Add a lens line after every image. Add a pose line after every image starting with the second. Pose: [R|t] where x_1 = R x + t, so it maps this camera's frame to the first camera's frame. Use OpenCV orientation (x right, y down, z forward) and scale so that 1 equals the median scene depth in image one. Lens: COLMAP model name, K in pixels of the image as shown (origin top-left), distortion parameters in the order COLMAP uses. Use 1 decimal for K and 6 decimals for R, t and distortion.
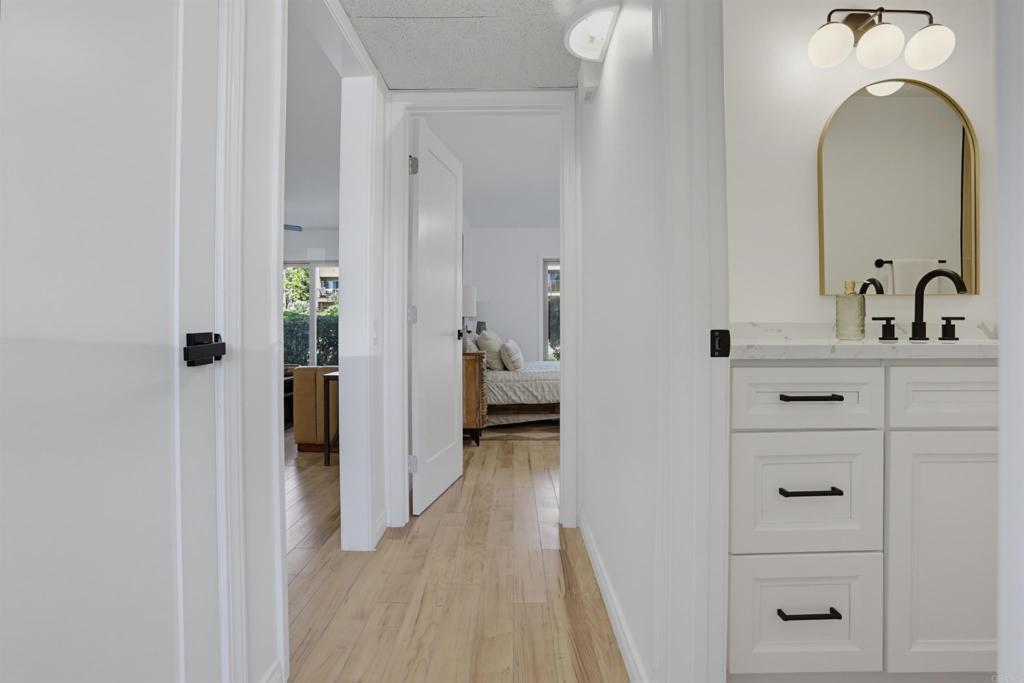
lens RADIAL K [[499.0, 0, 508.0], [0, 499.0, 331.3], [0, 0, 1]] dist [-0.067976, 0.027686]
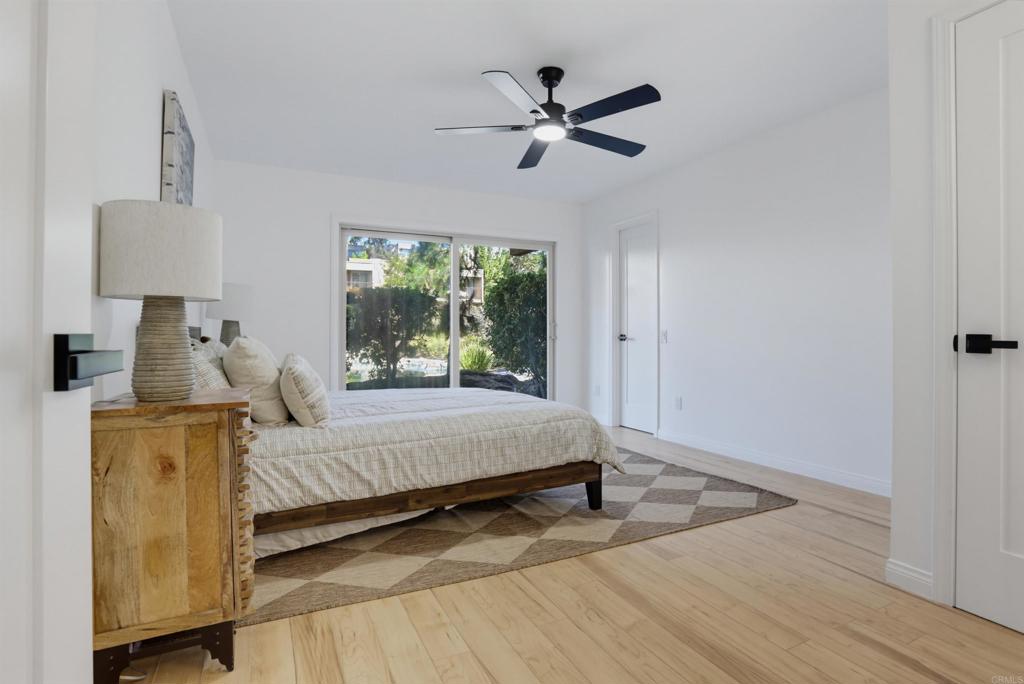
lens RADIAL K [[499.0, 0, 508.0], [0, 499.0, 331.8], [0, 0, 1]] dist [-0.067976, 0.027686]
pose [[0.892352, 0.004338, 0.451319, -0.034501], [-0.001173, 0.999973, -0.007293, -0.003969], [-0.451339, 0.005978, 0.892333, 0.535201]]
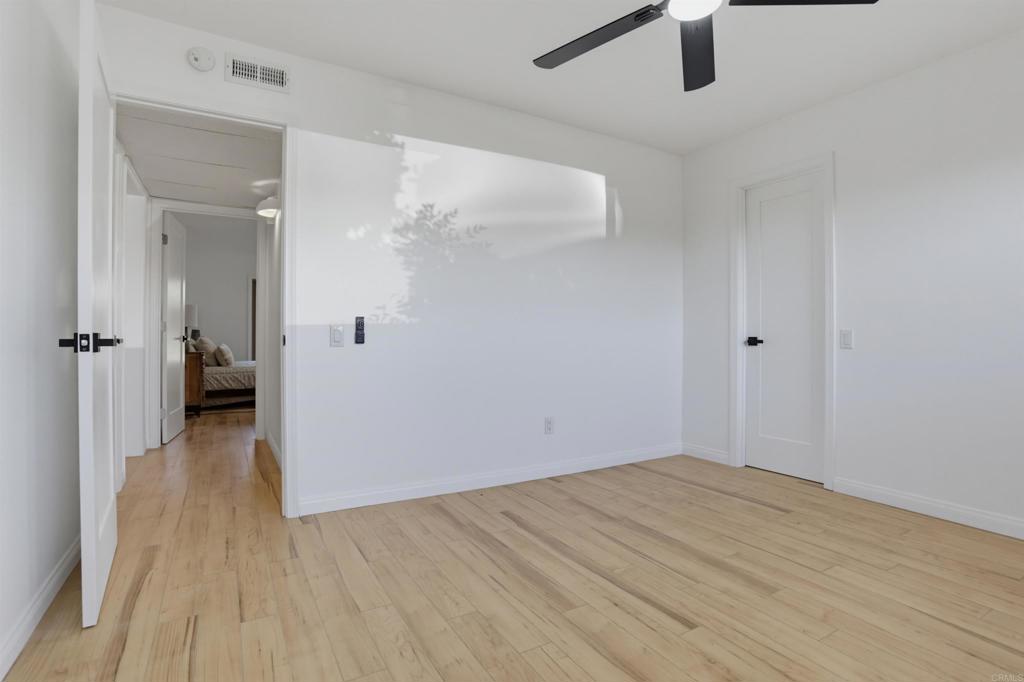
lens RADIAL K [[499.0, 0, 508.0], [0, 499.0, 330.8], [0, 0, 1]] dist [-0.067976, 0.027686]
pose [[0.857249, 0.008820, 0.514827, -0.018377], [0.000051, 0.999852, -0.017216, 0.005269], [-0.514902, 0.014785, 0.857121, -0.578384]]
